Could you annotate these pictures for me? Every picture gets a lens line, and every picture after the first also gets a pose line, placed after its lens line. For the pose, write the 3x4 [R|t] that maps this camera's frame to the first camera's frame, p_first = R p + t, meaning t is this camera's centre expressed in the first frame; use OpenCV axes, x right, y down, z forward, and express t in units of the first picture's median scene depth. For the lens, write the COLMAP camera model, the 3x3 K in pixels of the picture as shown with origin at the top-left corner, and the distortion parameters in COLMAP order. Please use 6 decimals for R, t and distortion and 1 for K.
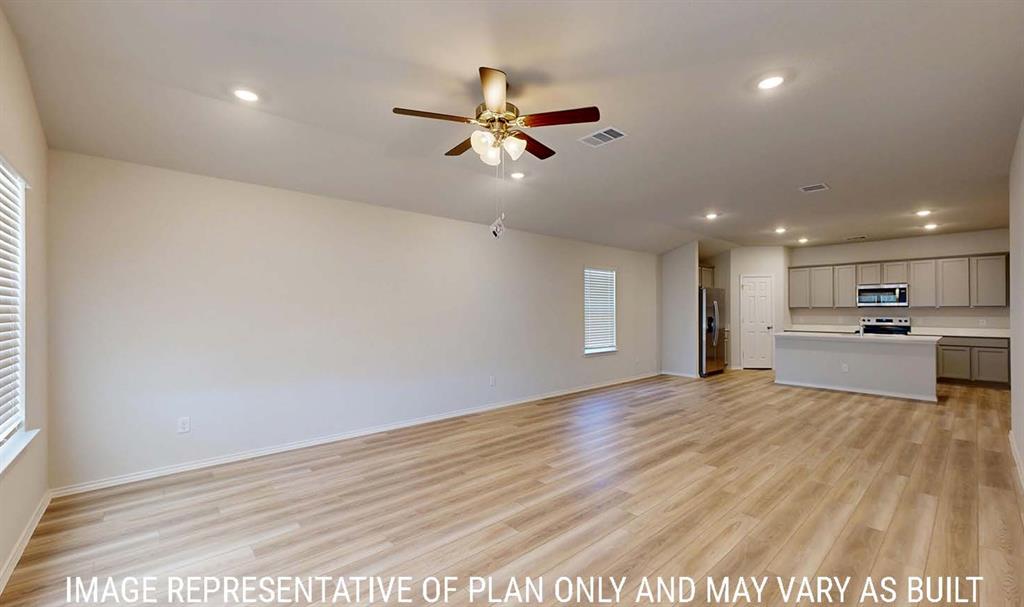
lens RADIAL K [[413.6, 0, 511.3], [0, 413.6, 308.4], [0, 0, 1]] dist [0.000091, 0.000159]
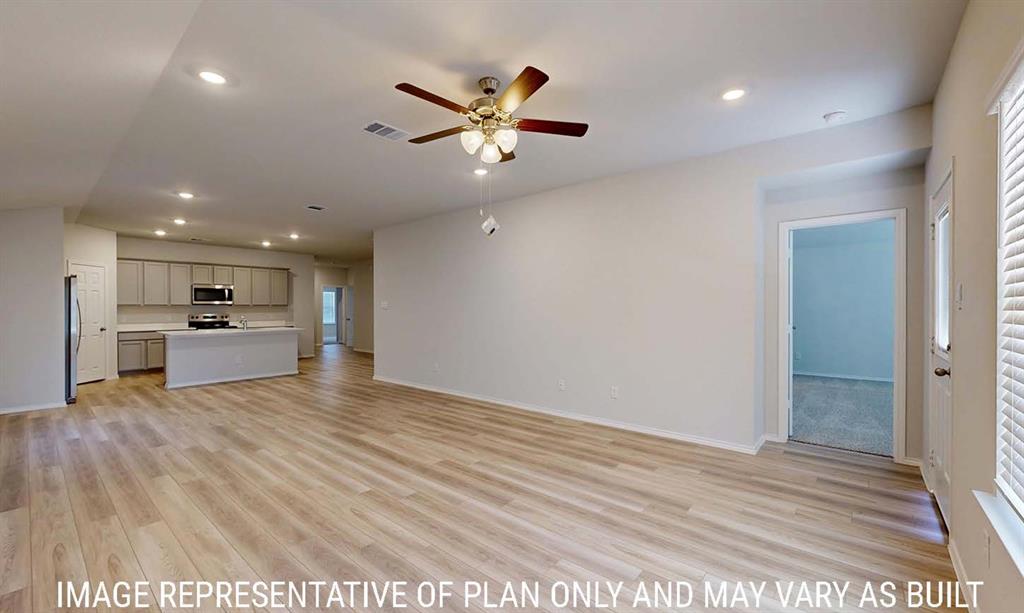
lens RADIAL K [[413.6, 0, 511.3], [0, 413.6, 308.2], [0, 0, 1]] dist [0.000091, 0.000159]
pose [[-0.141024, -0.000024, 0.990006, -0.640586], [-0.005739, 0.999983, -0.000794, 0.002780], [-0.989989, -0.005794, -0.141022, 0.668839]]
